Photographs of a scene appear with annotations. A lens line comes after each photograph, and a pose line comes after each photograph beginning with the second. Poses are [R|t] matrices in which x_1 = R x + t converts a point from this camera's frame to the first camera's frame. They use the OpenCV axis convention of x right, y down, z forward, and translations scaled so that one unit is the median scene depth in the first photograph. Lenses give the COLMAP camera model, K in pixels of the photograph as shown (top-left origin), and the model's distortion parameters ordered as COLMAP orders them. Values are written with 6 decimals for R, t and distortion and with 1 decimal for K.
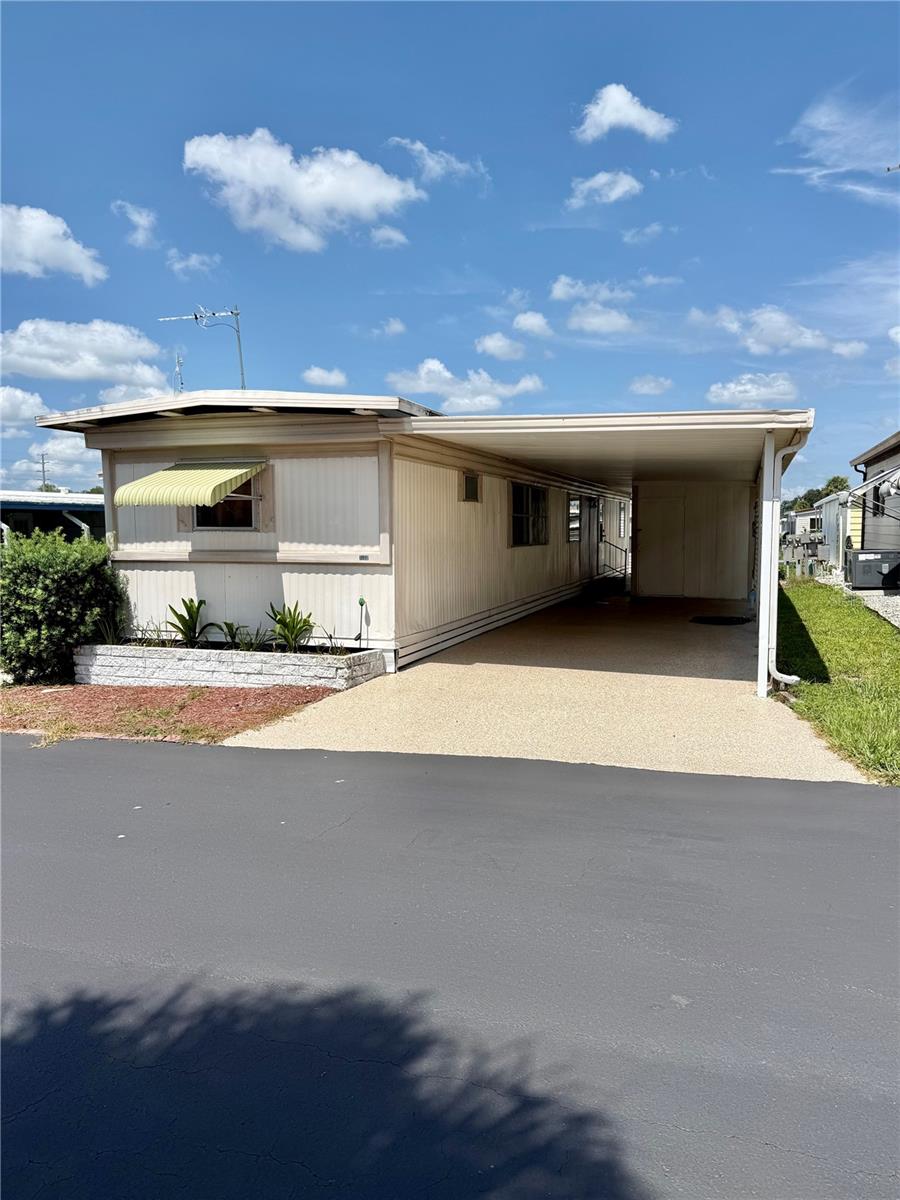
lens RADIAL K [[840.4, 0, 448.9], [0, 840.4, 591.8], [0, 0, 1]] dist [0.022538, -0.011793]
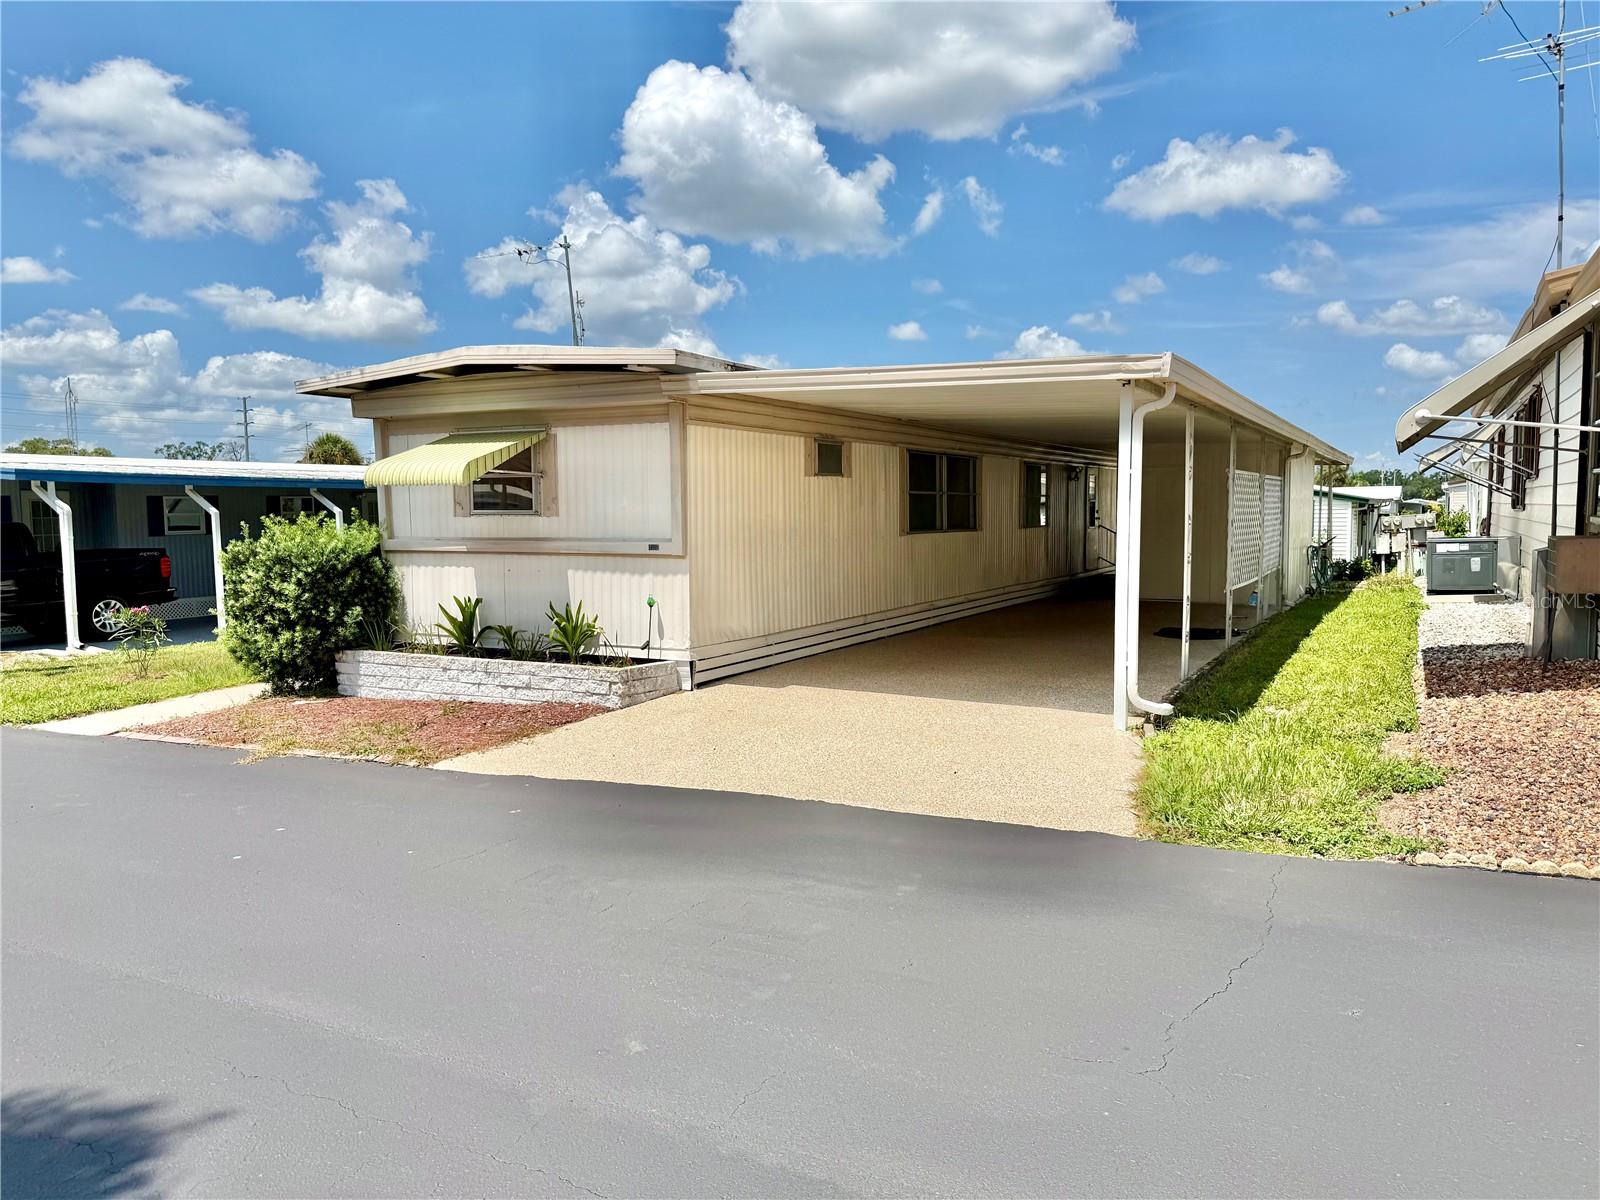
lens RADIAL K [[1120.6, 0, 802.2], [0, 1120.6, 606.2], [0, 0, 1]] dist [0.022538, -0.011793]
pose [[0.987606, 0.009354, -0.156674, 0.201674], [-0.007662, 0.999906, 0.011401, 0.002399], [0.156766, -0.010059, 0.987585, -0.043268]]
